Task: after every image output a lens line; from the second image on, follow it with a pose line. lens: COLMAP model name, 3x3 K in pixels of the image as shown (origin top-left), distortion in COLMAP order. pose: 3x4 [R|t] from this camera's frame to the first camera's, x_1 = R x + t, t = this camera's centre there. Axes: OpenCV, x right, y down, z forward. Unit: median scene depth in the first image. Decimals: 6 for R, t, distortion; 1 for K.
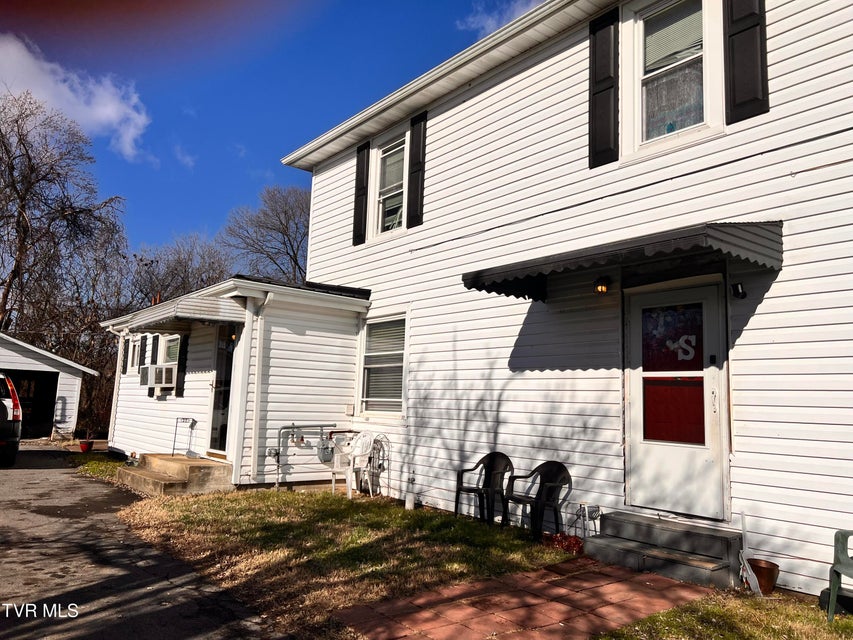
lens RADIAL K [[651.6, 0, 426.5], [0, 651.6, 320.0], [0, 0, 1]] dist [0.097080, -0.164307]
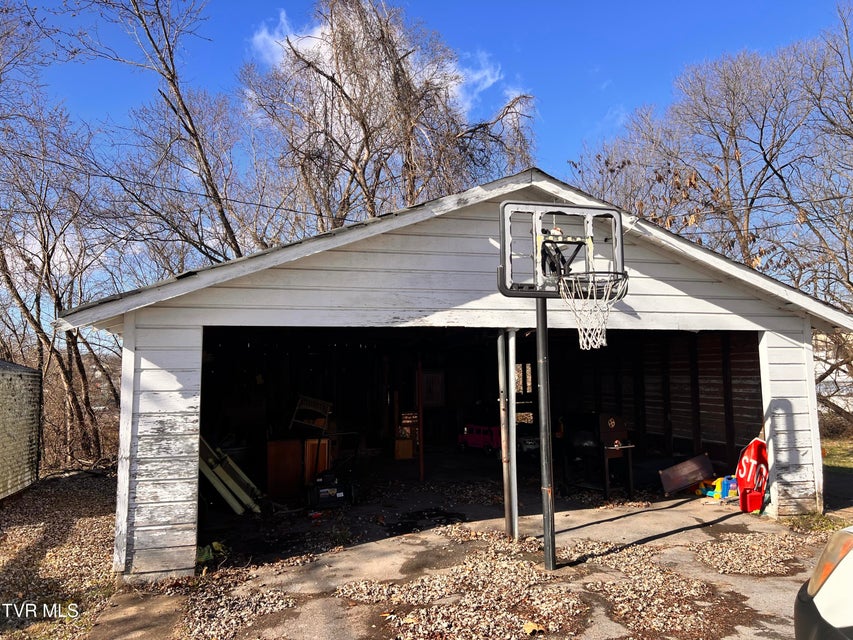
lens RADIAL K [[651.6, 0, 426.5], [0, 651.6, 320.0], [0, 0, 1]] dist [0.097080, -0.164307]
pose [[0.916223, -0.083192, -0.391936, -0.585383], [0.096130, 0.995278, 0.013464, 0.049825], [0.388965, -0.050013, 0.919894, 0.591128]]
